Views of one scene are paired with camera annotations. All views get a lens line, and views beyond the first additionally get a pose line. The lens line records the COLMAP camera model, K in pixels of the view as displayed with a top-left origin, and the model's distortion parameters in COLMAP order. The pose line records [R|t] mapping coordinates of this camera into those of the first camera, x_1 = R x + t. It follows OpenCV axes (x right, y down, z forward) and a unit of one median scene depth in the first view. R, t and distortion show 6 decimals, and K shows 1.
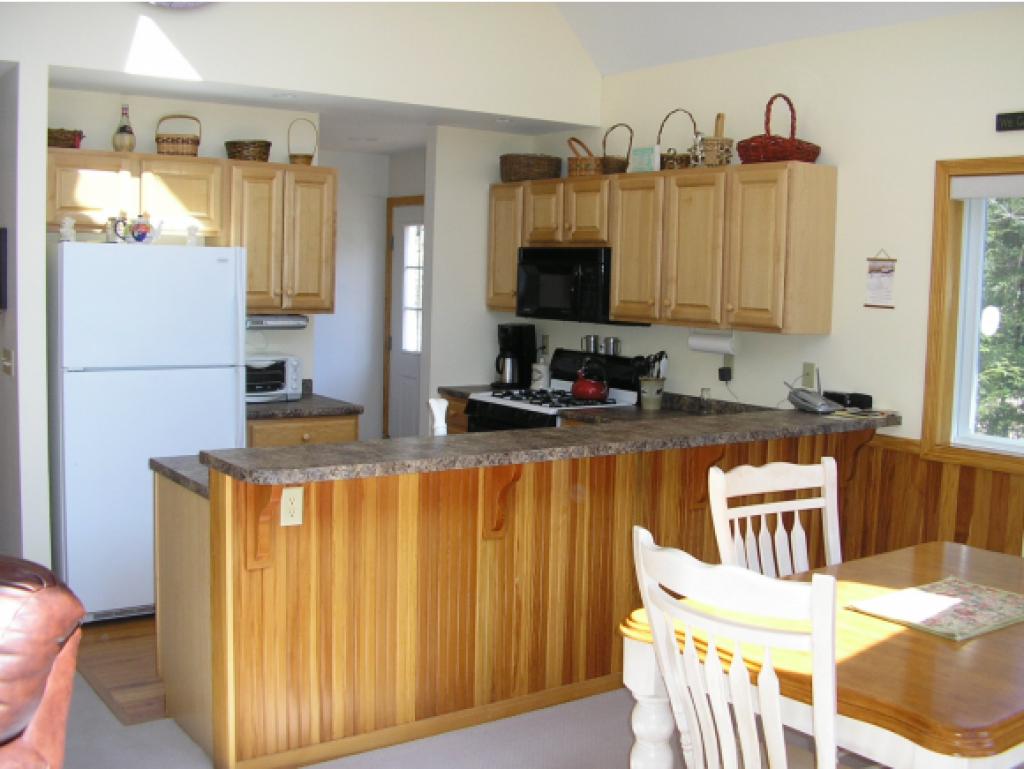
lens RADIAL K [[1134.5, 0, 512.0], [0, 1134.5, 384.5], [0, 0, 1]] dist [-0.163518, 0.071601]
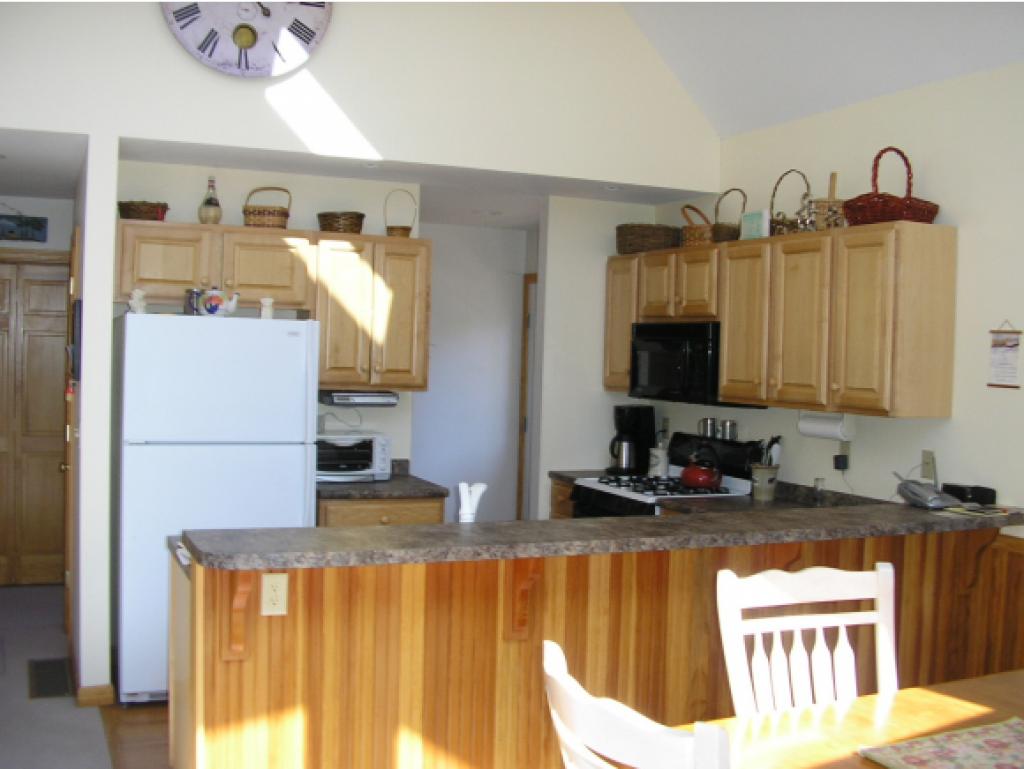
lens RADIAL K [[1134.5, 0, 512.0], [0, 1134.5, 384.5], [0, 0, 1]] dist [-0.163518, 0.071601]
pose [[0.979903, 0.008173, -0.199308, 0.111300], [-0.023005, 0.997124, -0.072217, -0.000804], [0.198145, 0.075351, 0.977272, 0.080994]]
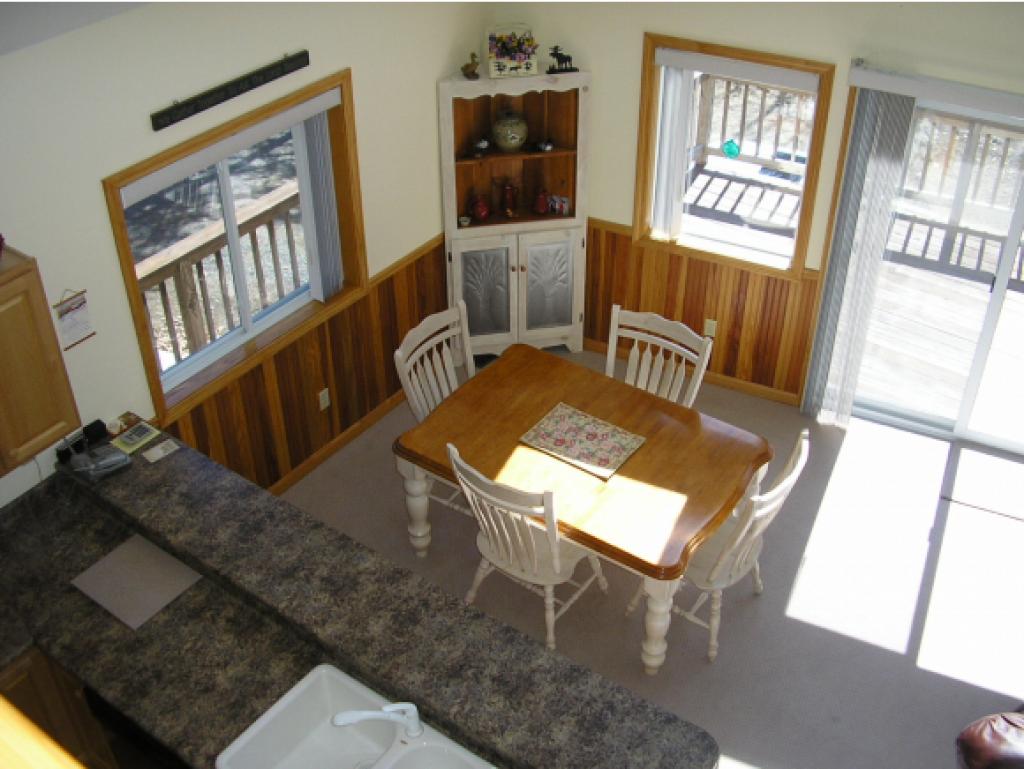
lens RADIAL K [[1134.5, 0, 512.0], [0, 1134.5, 384.5], [0, 0, 1]] dist [-0.163518, 0.071601]
pose [[-0.320785, -0.587384, 0.743019, -0.441962], [0.091351, 0.761633, 0.641537, -0.534983], [-0.942737, 0.273671, -0.190662, 0.744372]]
